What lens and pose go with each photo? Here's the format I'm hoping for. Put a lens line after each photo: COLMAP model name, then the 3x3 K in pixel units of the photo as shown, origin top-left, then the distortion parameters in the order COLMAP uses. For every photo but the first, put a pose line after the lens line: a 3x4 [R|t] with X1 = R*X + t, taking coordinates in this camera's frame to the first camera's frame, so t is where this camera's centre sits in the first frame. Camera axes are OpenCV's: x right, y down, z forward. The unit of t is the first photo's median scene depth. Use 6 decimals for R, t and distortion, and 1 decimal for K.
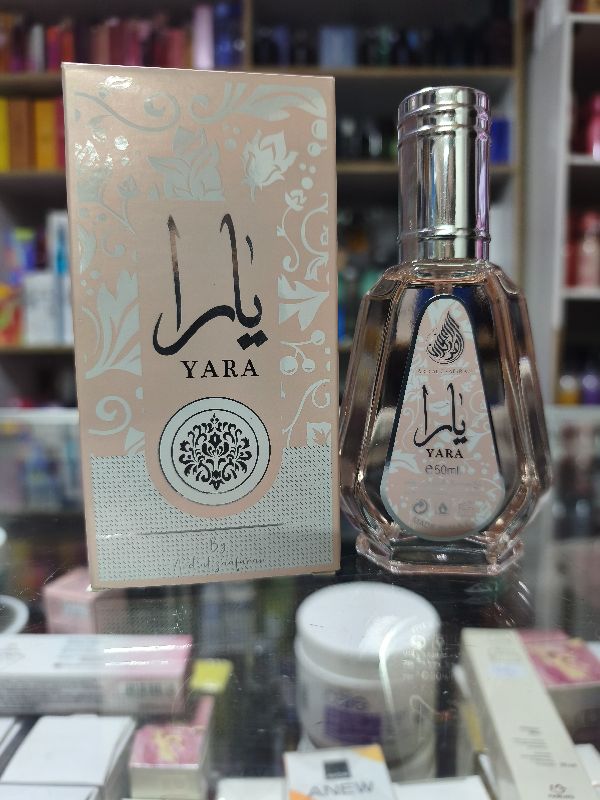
lens RADIAL K [[578.4, 0, 313.7], [0, 578.4, 388.1], [0, 0, 1]] dist [-0.085659, 0.036968]
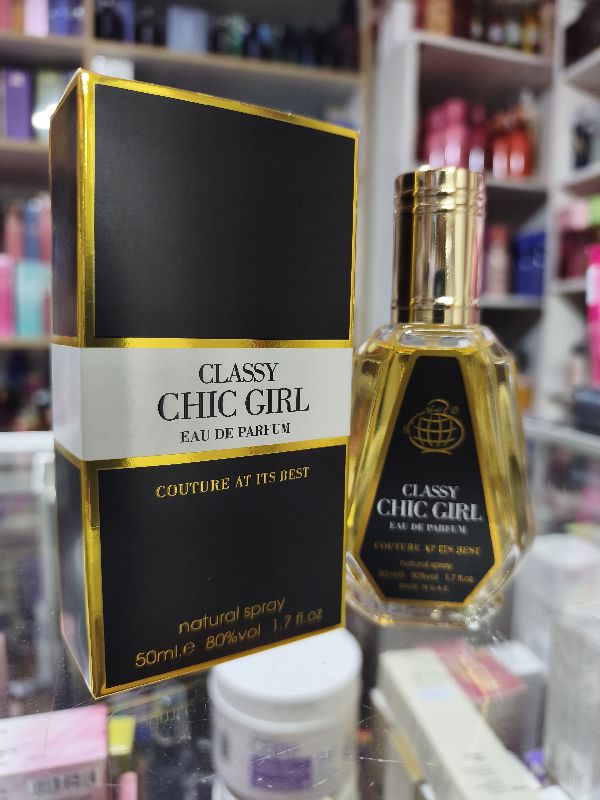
lens RADIAL K [[578.4, 0, 305.7], [0, 578.4, 396.4], [0, 0, 1]] dist [-0.085659, 0.036968]
pose [[0.962586, -0.010612, 0.270768, -0.140638], [0.003767, 0.999660, 0.025790, -0.053924], [-0.270950, -0.023805, 0.962299, 0.099737]]
